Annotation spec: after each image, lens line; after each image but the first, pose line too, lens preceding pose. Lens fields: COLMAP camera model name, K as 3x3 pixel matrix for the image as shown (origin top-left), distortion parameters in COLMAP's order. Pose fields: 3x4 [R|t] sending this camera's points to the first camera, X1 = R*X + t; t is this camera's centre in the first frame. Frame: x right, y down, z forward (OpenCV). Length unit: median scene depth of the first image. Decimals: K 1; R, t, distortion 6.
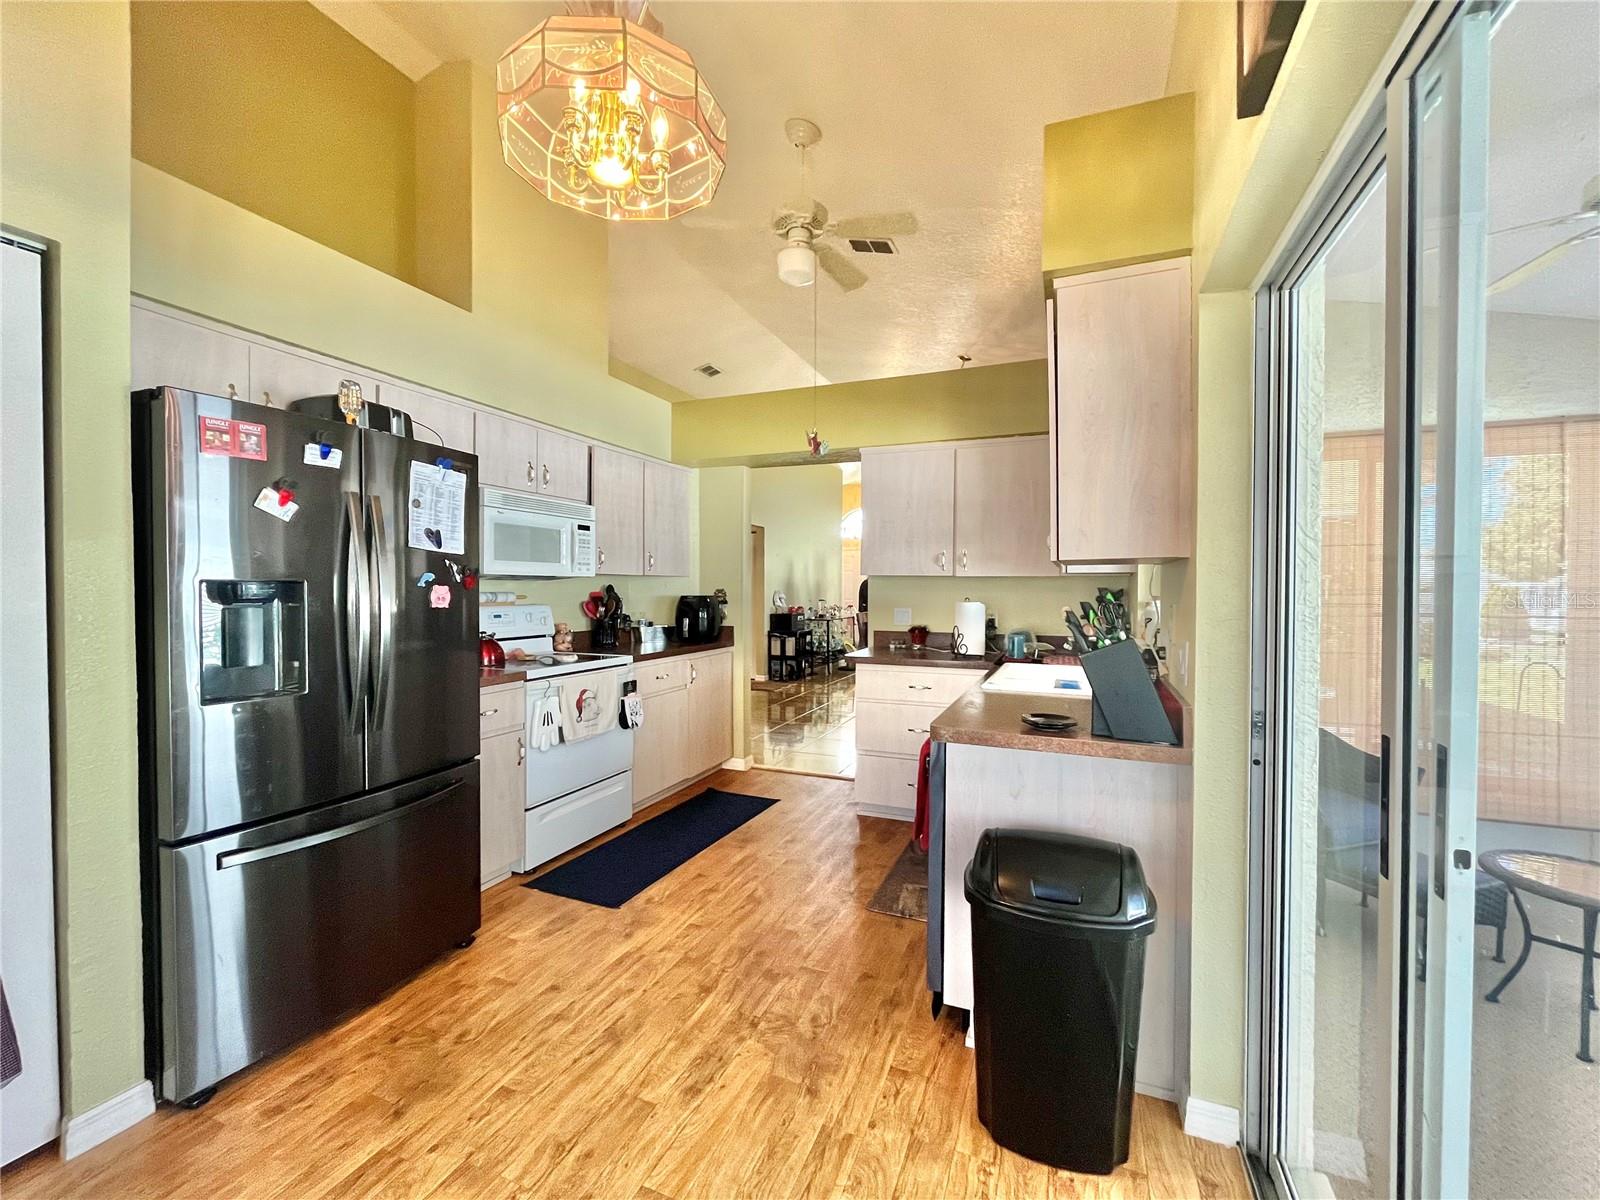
lens RADIAL K [[668.0, 0, 797.9], [0, 668.0, 598.5], [0, 0, 1]] dist [-0.002471, -0.000422]
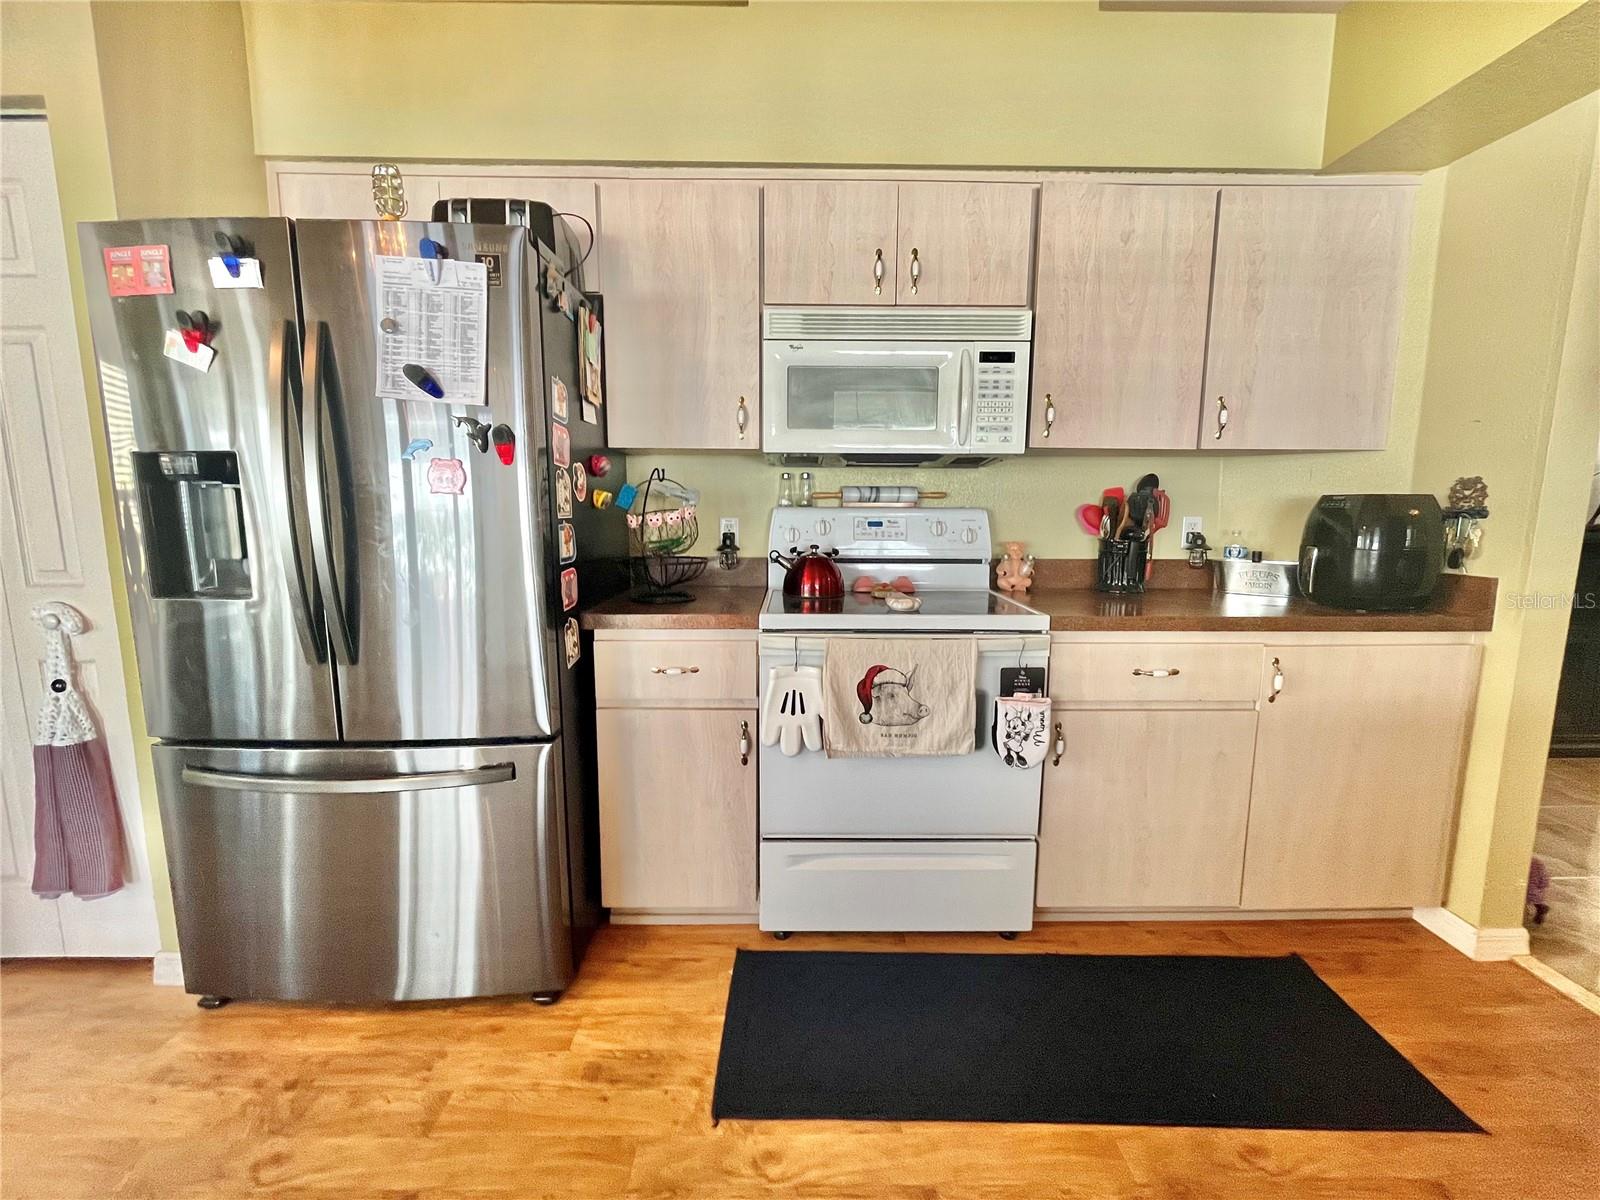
lens RADIAL K [[668.0, 0, 803.3], [0, 668.0, 595.4], [0, 0, 1]] dist [-0.002471, -0.000422]
pose [[0.396451, 0.122823, -0.909803, 0.112518], [-0.017694, 0.991848, 0.126189, 0.014343], [0.917885, -0.033929, 0.395393, 0.649300]]
